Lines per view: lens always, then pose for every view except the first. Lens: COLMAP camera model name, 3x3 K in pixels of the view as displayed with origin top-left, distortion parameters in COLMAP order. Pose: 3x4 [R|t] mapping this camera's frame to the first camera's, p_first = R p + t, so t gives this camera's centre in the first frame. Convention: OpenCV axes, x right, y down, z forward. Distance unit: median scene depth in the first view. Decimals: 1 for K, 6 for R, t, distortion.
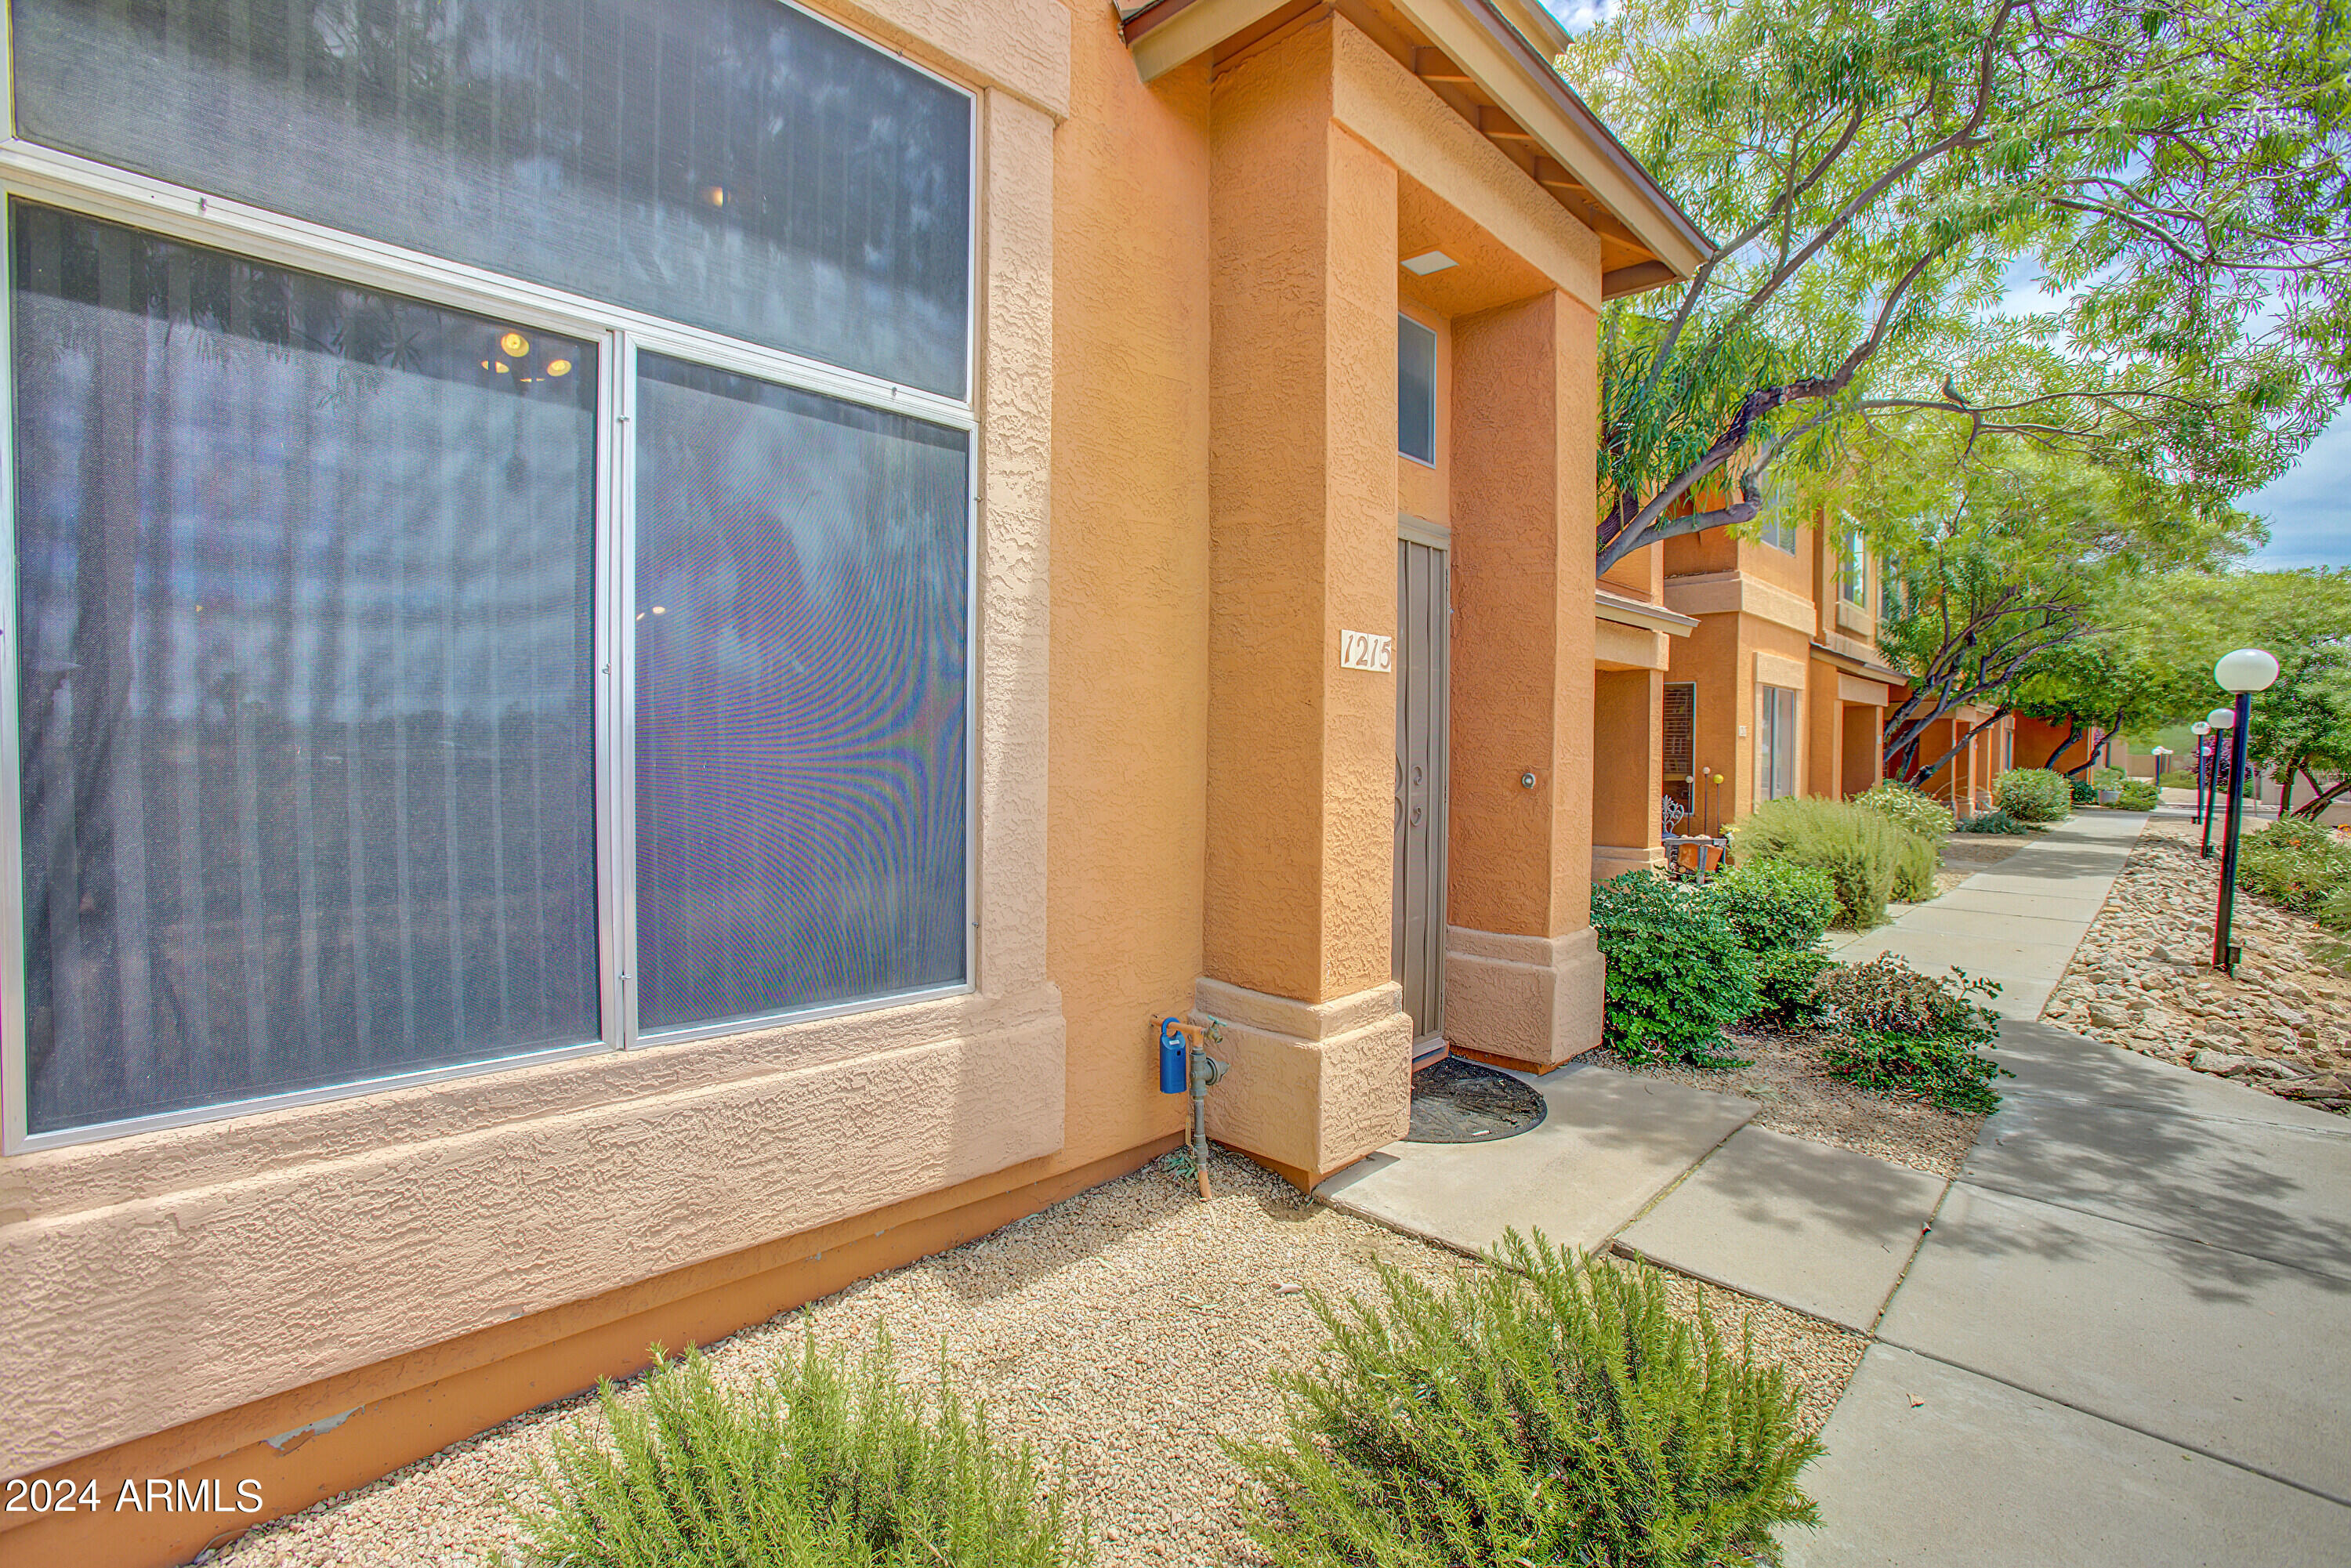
lens RADIAL K [[1093.0, 0, 1175.5], [0, 1093.0, 784.0], [0, 0, 1]] dist [-0.086392, 0.041700]
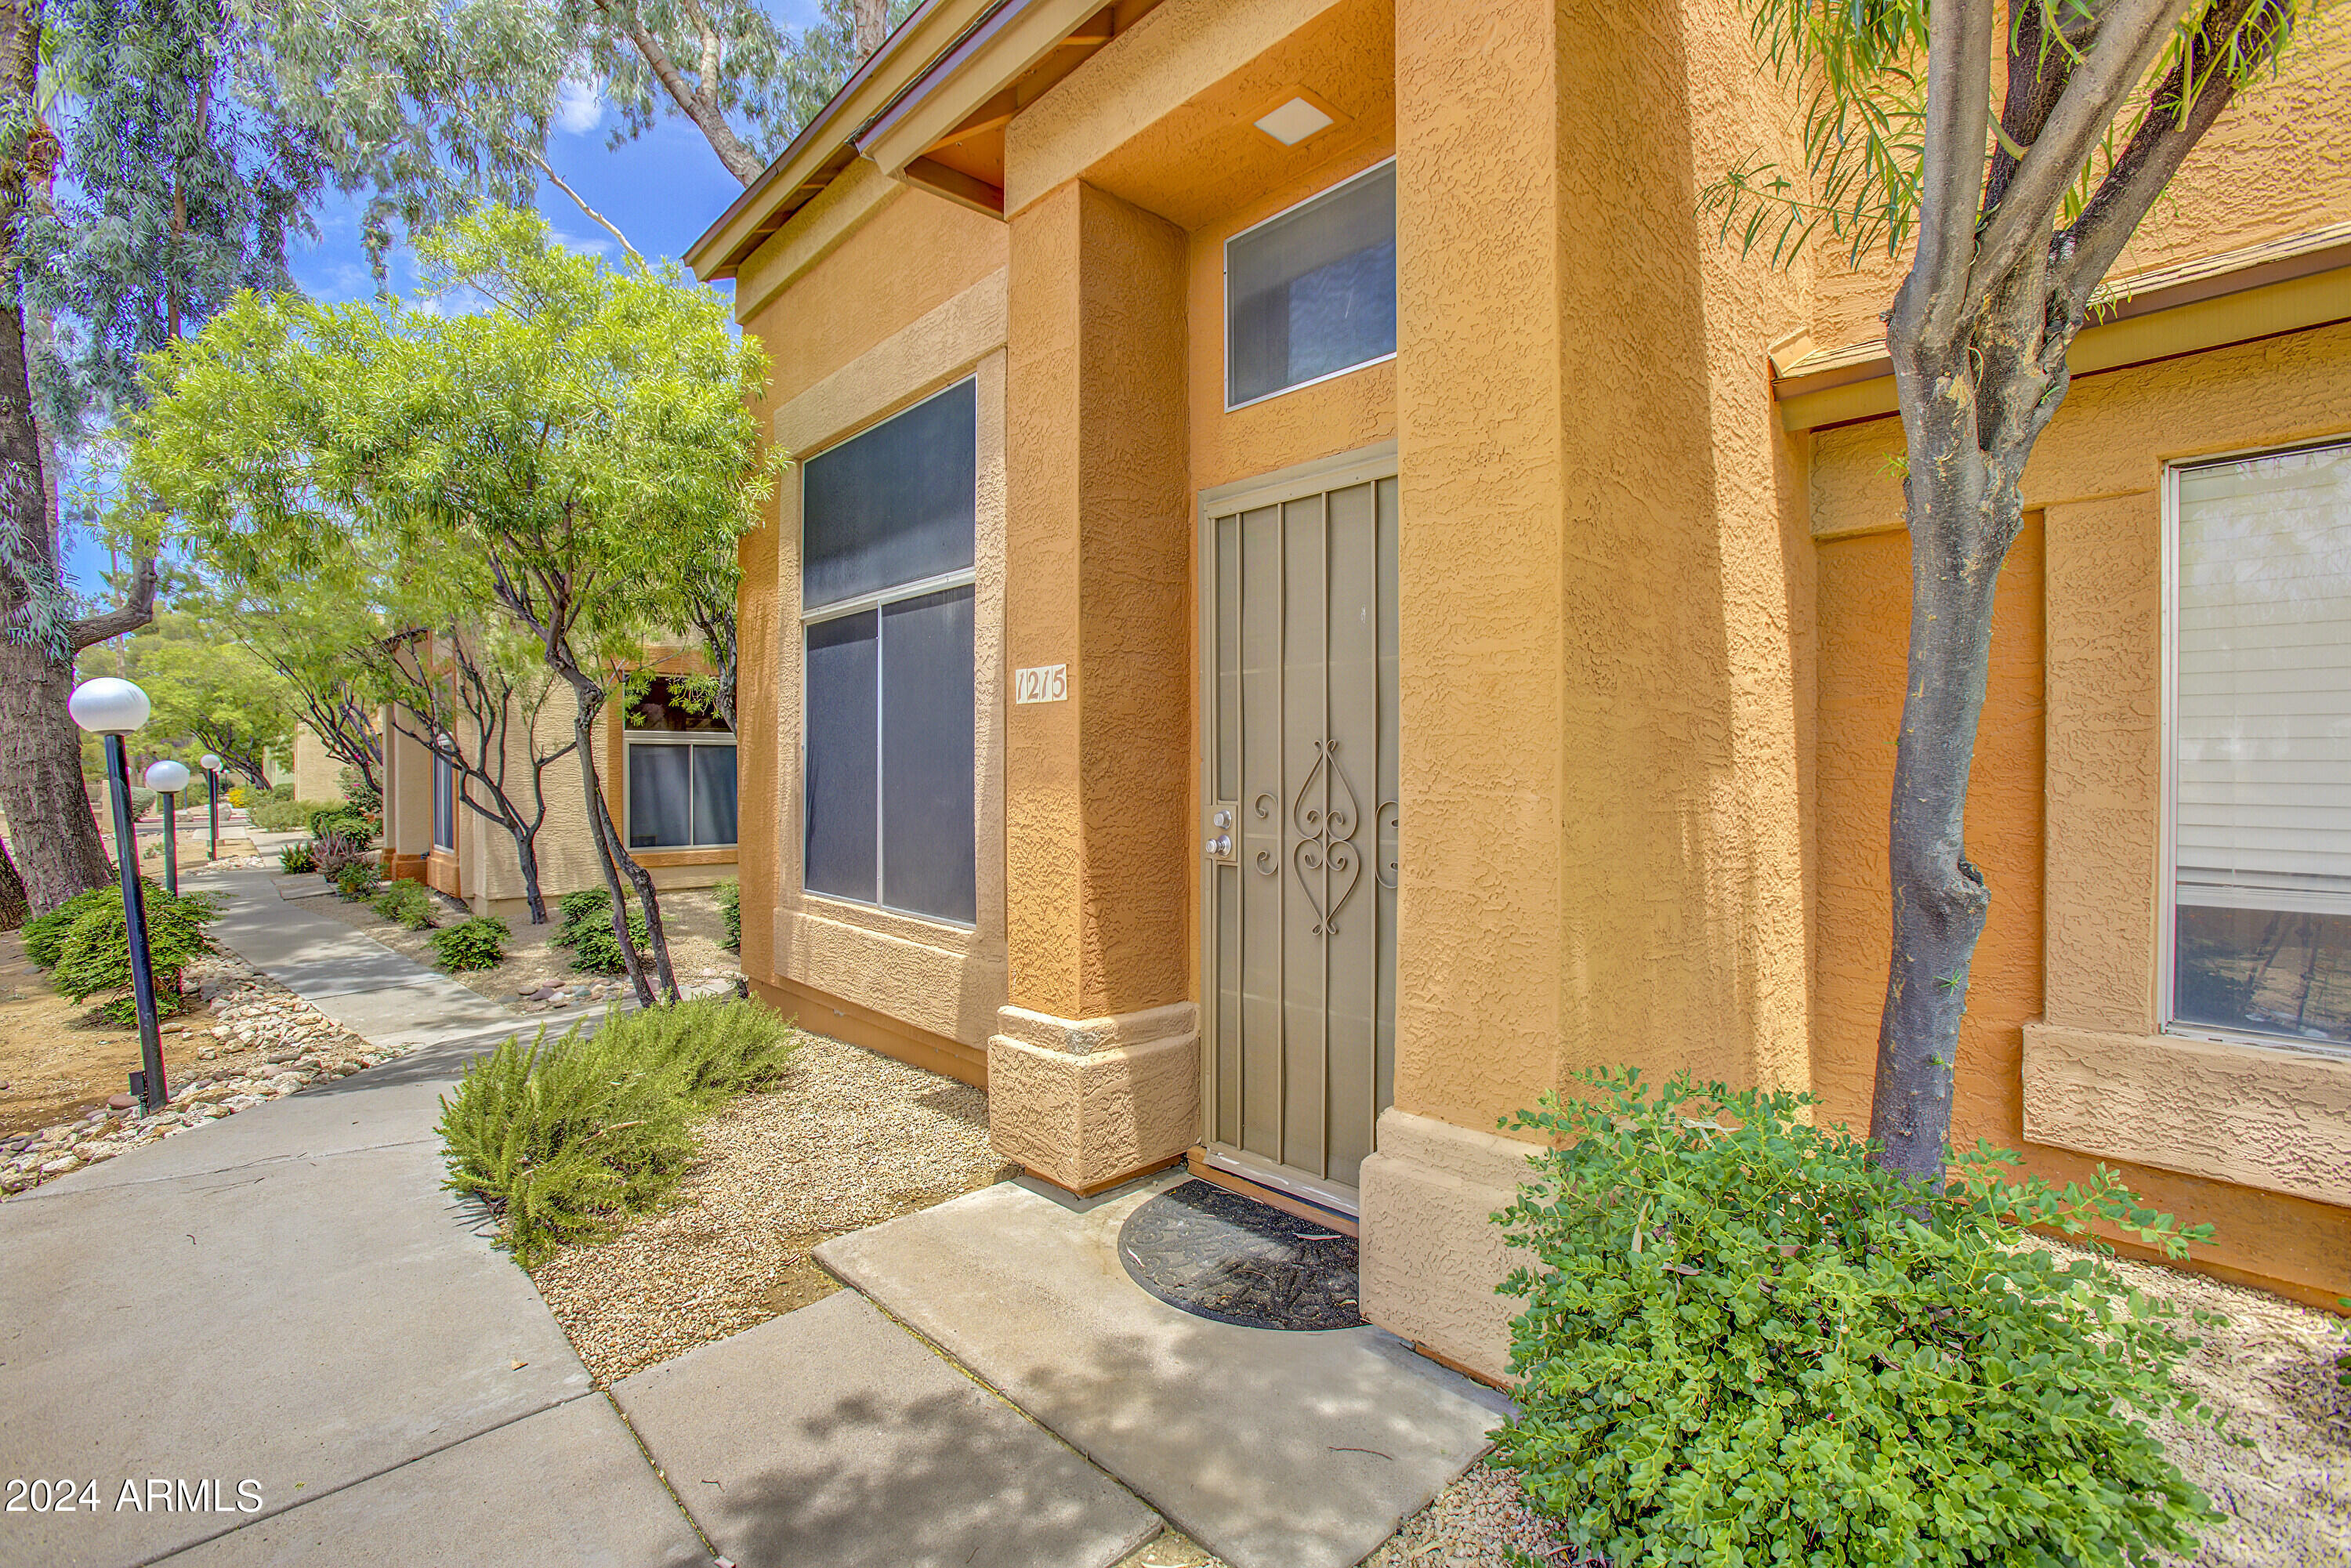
lens RADIAL K [[1086.7, 0, 1142.8], [0, 1086.7, 784.0], [0, 0, 1]] dist [-0.080866, 0.032012]
pose [[-0.079648, 0.004927, -0.996811, 1.370095], [-0.024529, 0.999675, 0.006901, -0.041711], [0.996521, 0.025000, -0.079501, 1.351187]]
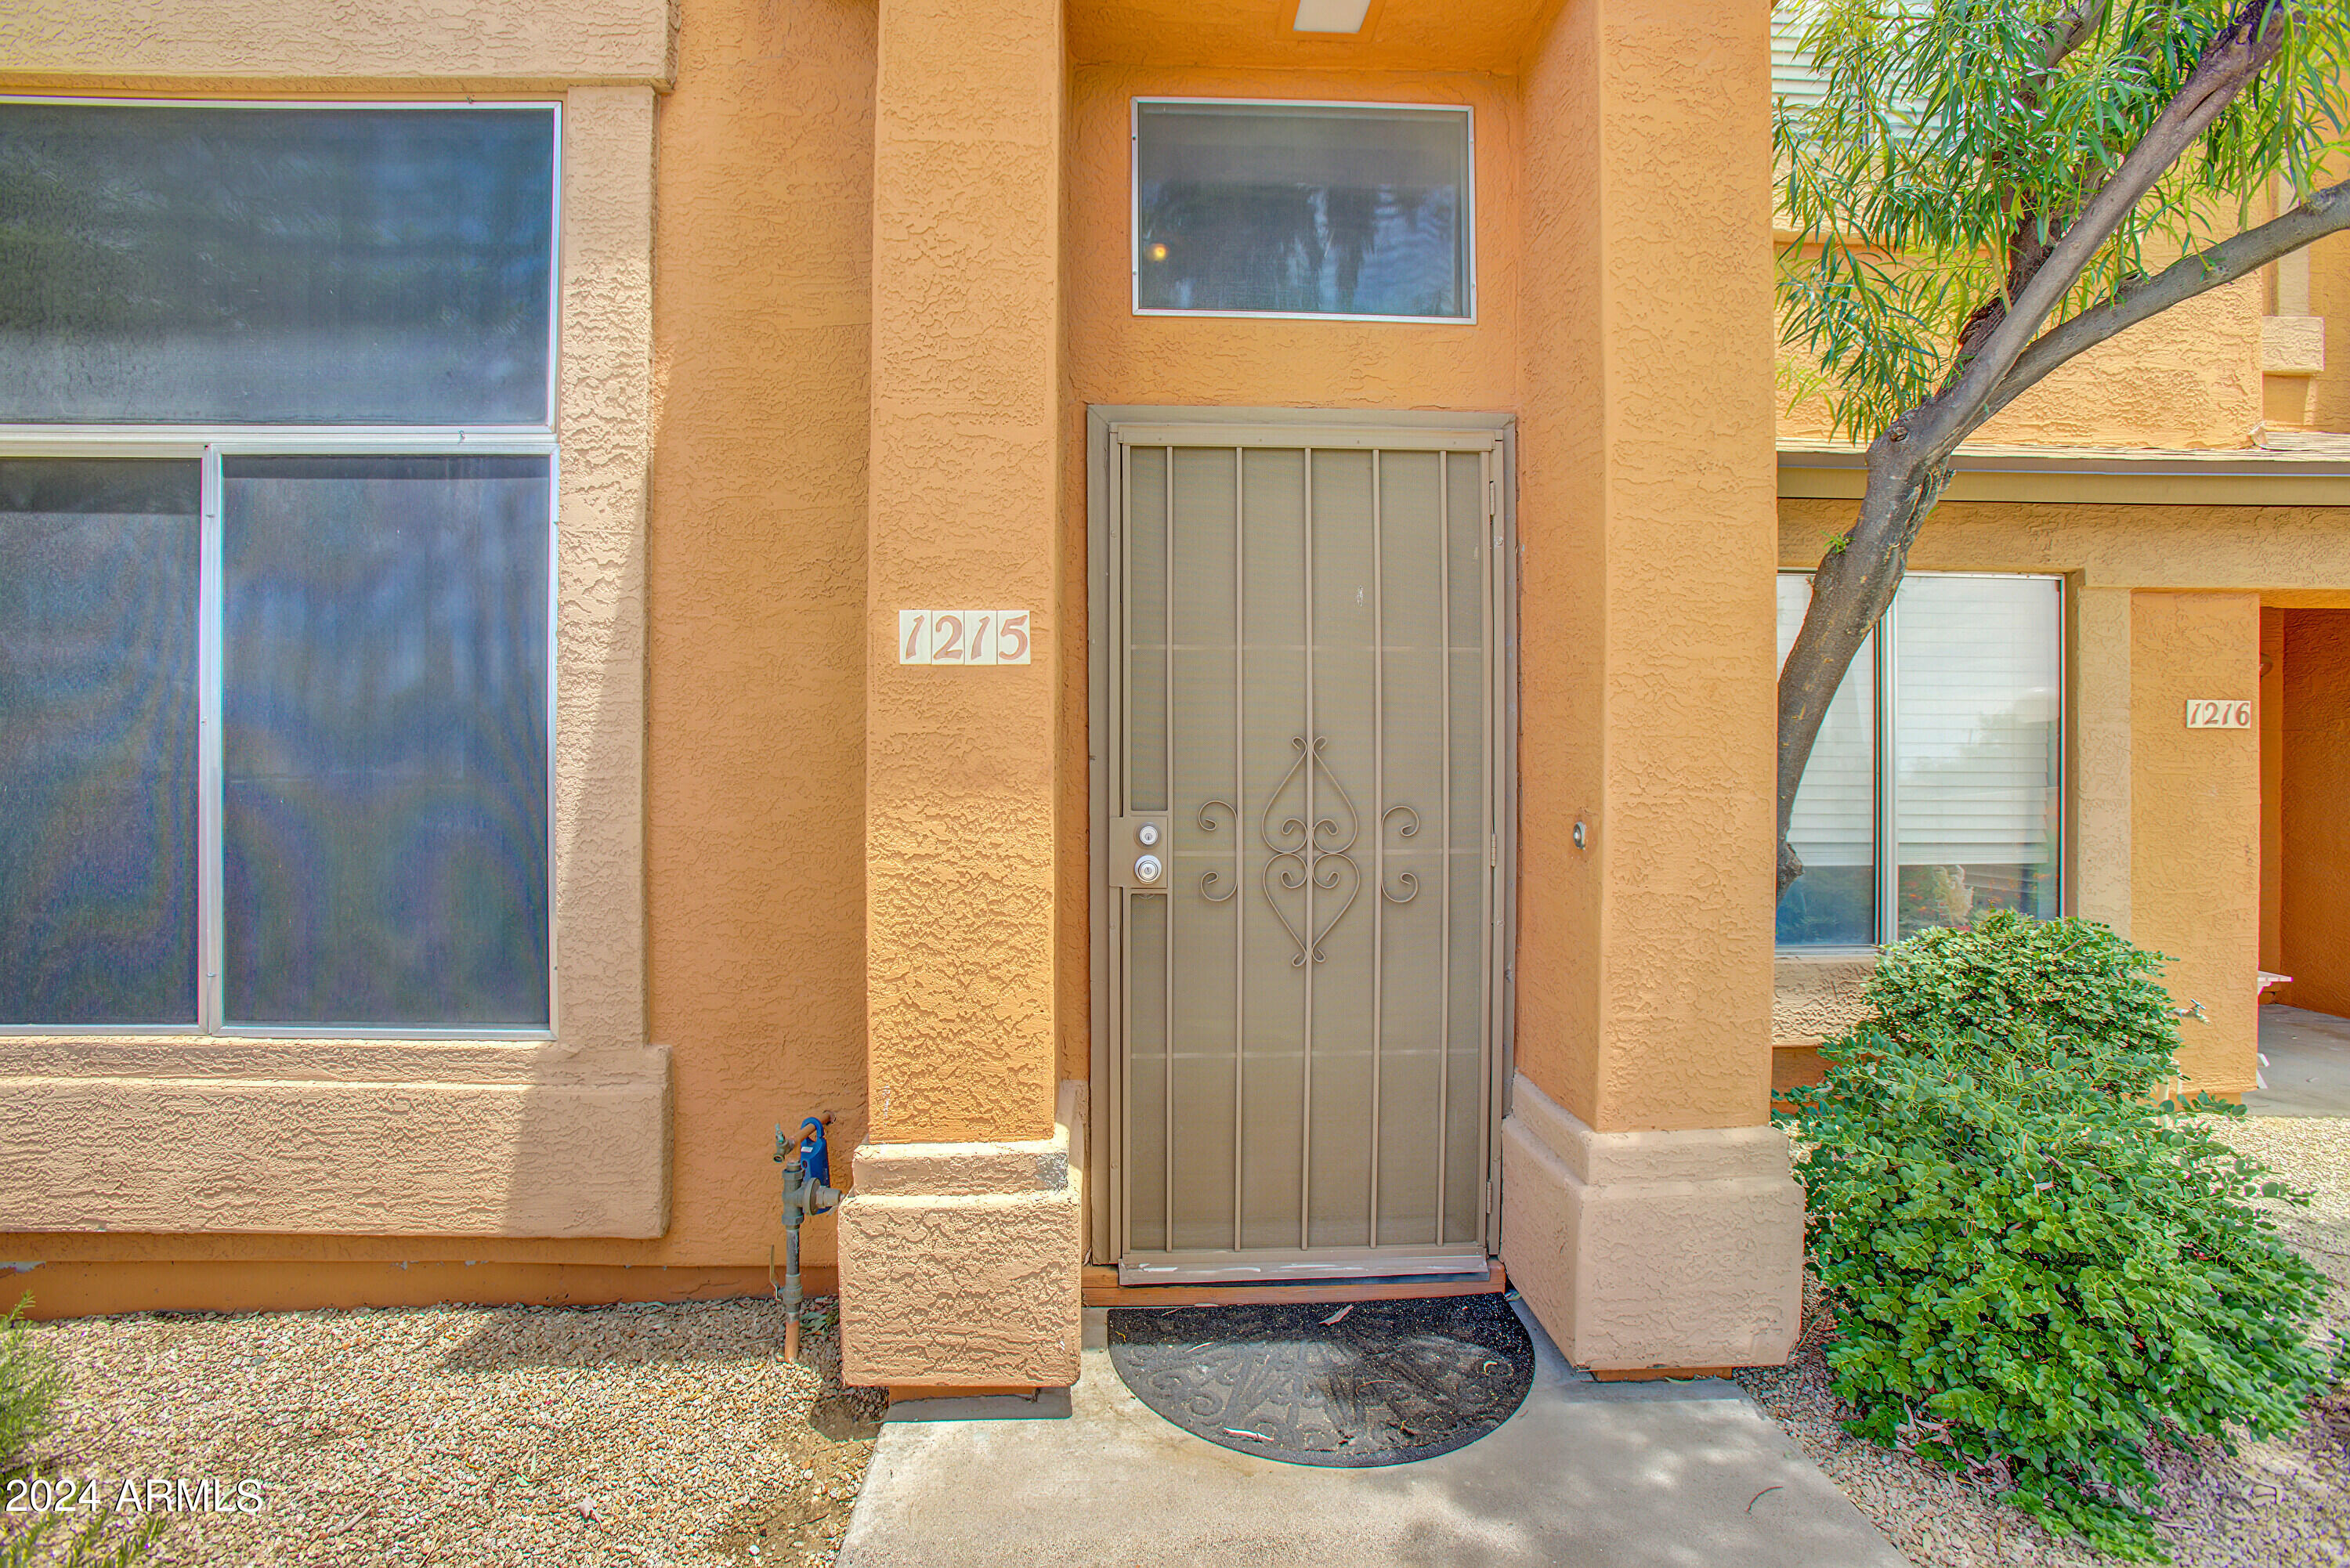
lens RADIAL K [[1073.9, 0, 1175.0], [0, 1073.9, 784.0], [0, 0, 1]] dist [-0.065466, 0.023883]
pose [[0.716602, -0.002387, -0.697478, 0.835189], [-0.014985, 0.999711, -0.018818, -0.023306], [0.697321, 0.023936, 0.716359, 0.707926]]
